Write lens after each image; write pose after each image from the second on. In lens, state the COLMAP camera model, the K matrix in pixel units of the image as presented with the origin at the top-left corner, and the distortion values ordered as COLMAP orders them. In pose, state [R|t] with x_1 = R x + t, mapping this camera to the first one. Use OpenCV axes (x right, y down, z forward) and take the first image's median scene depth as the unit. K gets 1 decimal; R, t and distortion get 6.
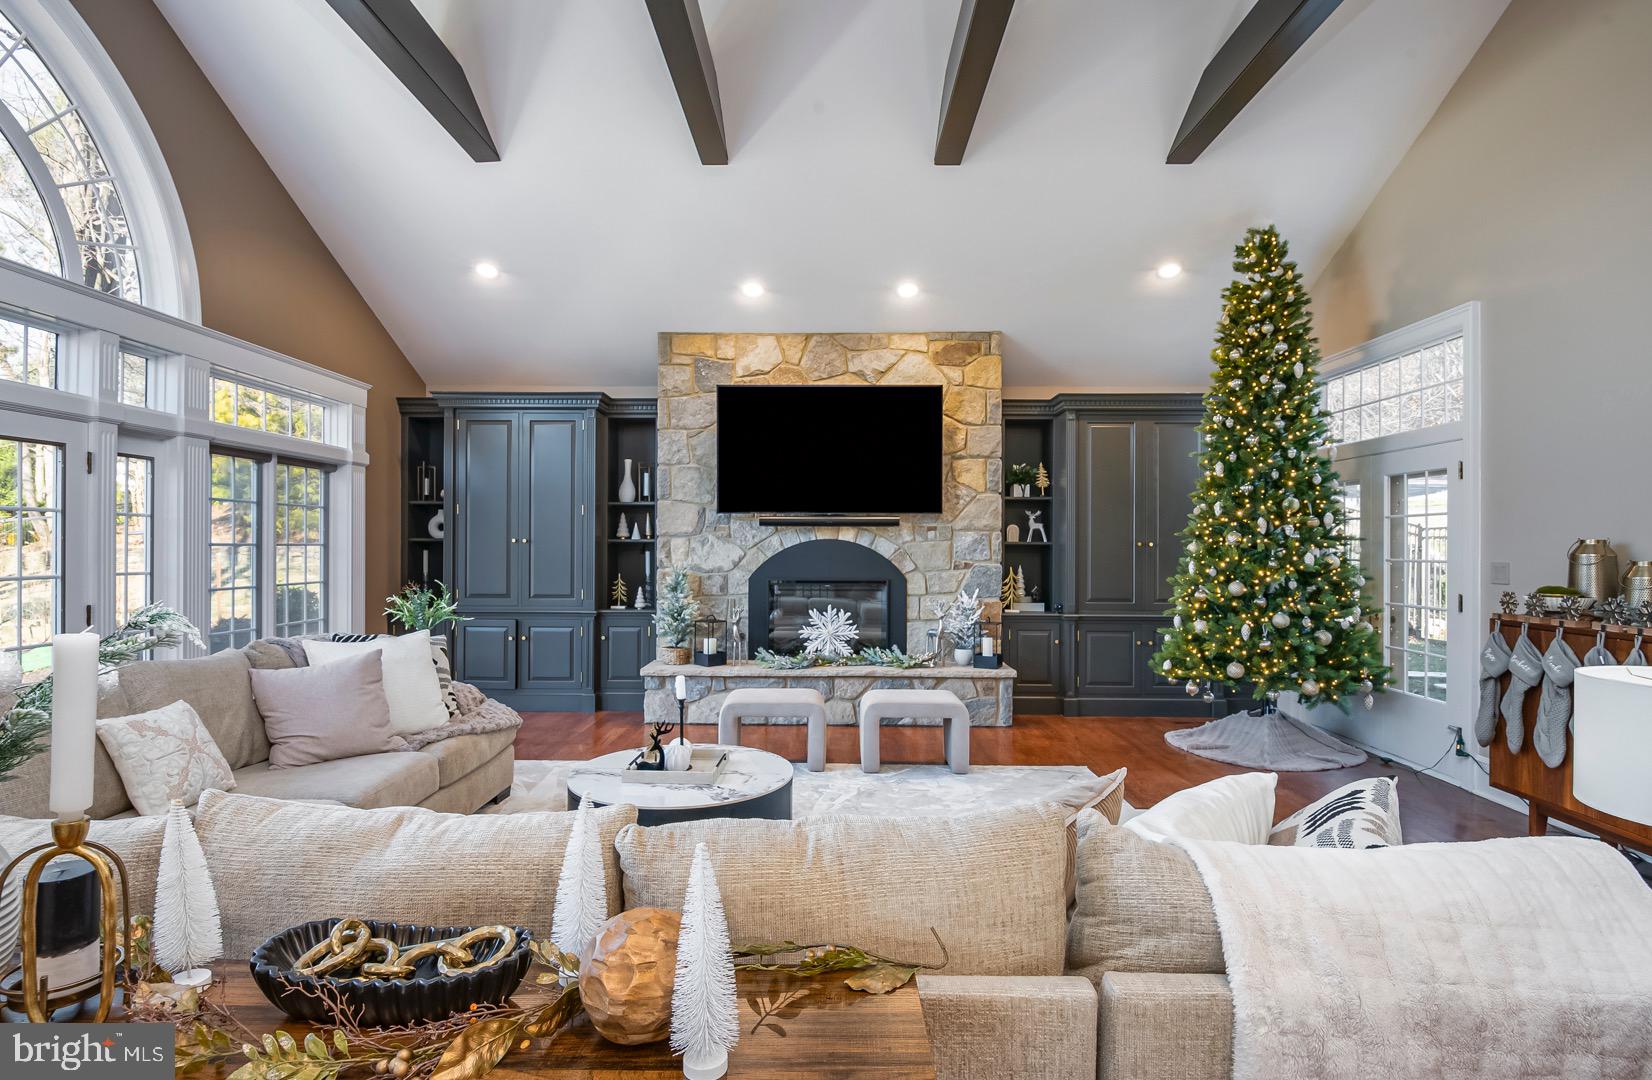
lens RADIAL K [[809.4, 0, 826.7], [0, 809.4, 548.2], [0, 0, 1]] dist [0.001369, -0.004204]
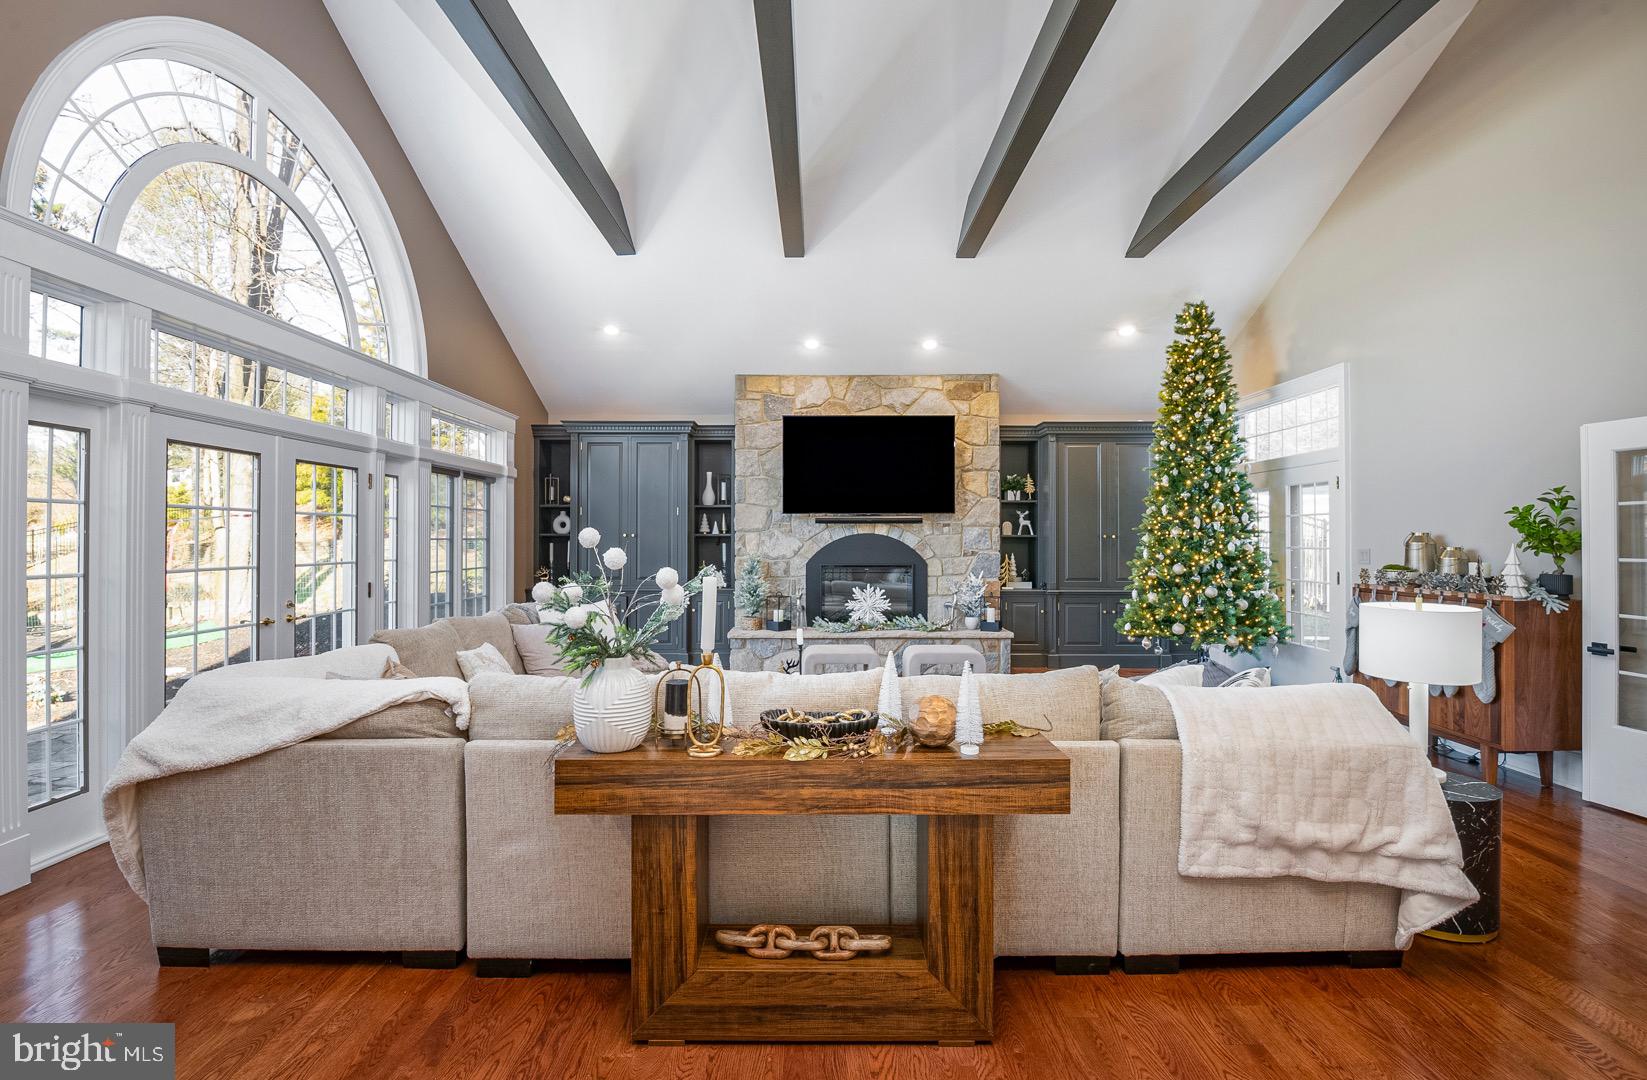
lens RADIAL K [[738.3, 0, 818.3], [0, 738.3, 533.5], [0, 0, 1]] dist [-0.003214, 0.000442]
pose [[0.999857, -0.003249, 0.016589, -0.107130], [0.003399, 0.999954, -0.009021, -0.000321], [-0.016559, 0.009076, 0.999822, -0.205876]]
